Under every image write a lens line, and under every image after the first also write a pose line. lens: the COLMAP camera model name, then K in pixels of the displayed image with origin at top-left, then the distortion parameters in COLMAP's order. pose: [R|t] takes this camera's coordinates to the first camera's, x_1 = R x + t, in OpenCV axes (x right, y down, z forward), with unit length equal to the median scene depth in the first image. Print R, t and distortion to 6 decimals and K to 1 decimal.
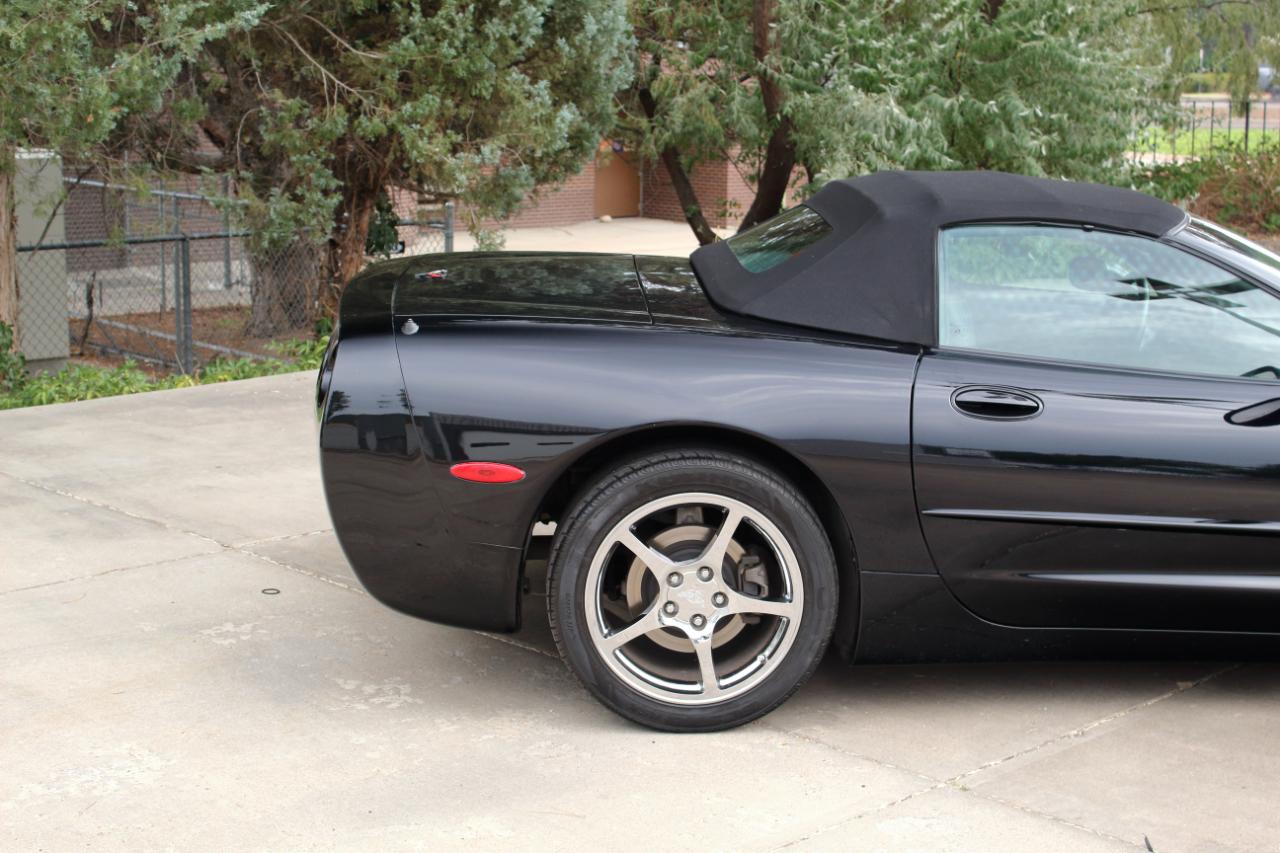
lens RADIAL K [[2152.9, 0, 685.5], [0, 2152.9, 425.9], [0, 0, 1]] dist [-0.046924, -0.030061]
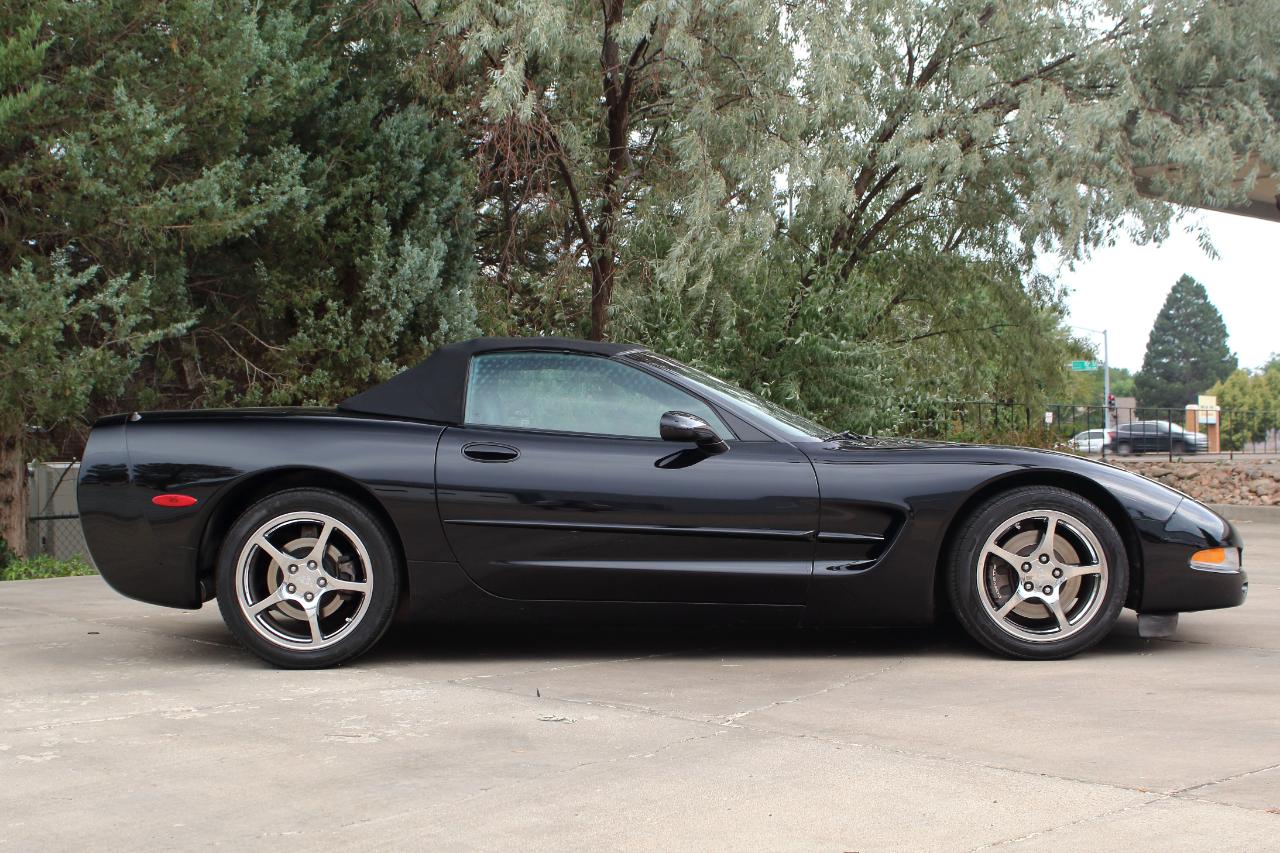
lens RADIAL K [[1920.7, 0, 609.1], [0, 1920.7, 428.4], [0, 0, 1]] dist [-0.071659, 0.056833]
pose [[0.997209, -0.026197, -0.069912, 0.301442], [0.012955, 0.982928, -0.183532, 0.212615], [0.073526, 0.182114, 0.980525, -0.353883]]
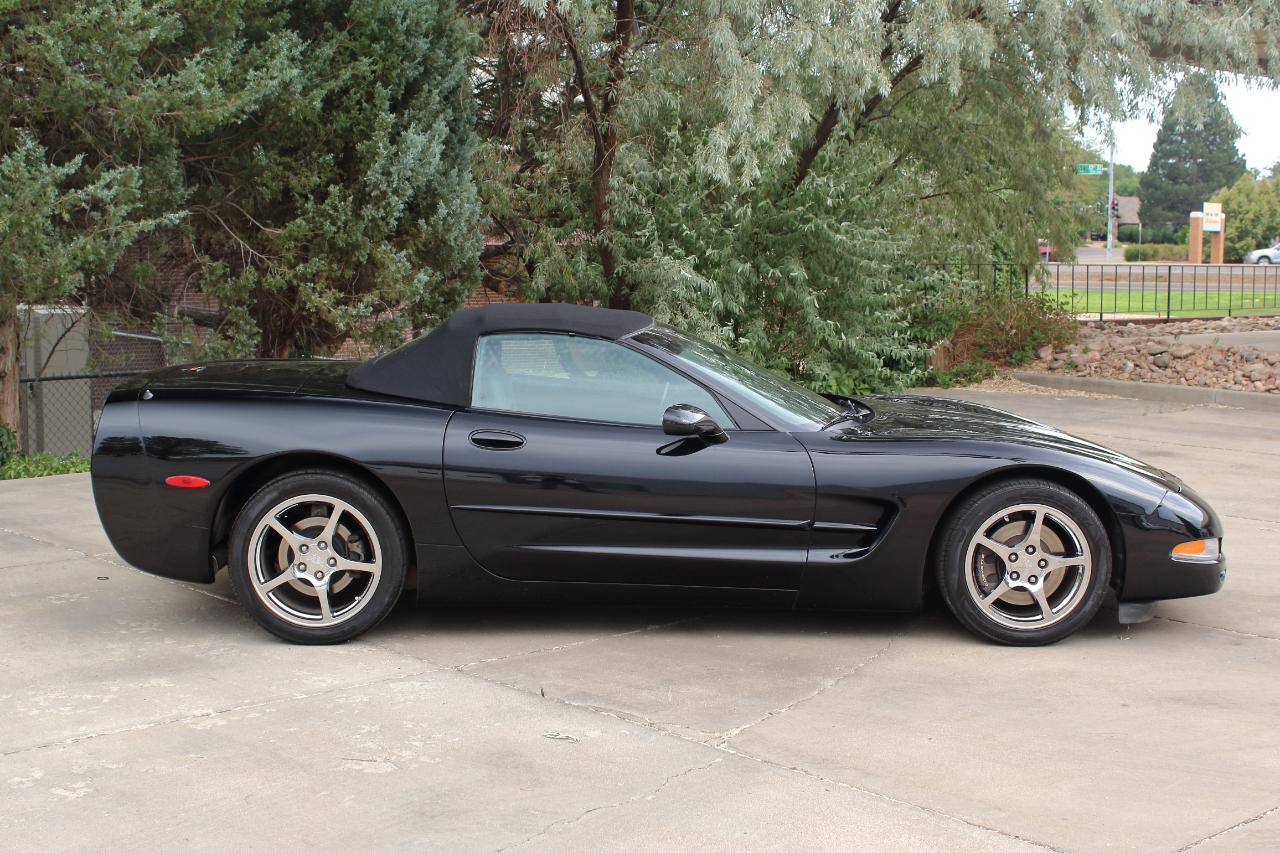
lens RADIAL K [[1963.5, 0, 640.8], [0, 1963.5, 424.0], [0, 0, 1]] dist [-0.041987, -0.005596]
pose [[0.998766, -0.001031, -0.049648, 0.297471], [-0.002578, 0.997359, -0.072586, 0.077393], [0.049591, 0.072624, 0.996126, -0.436169]]
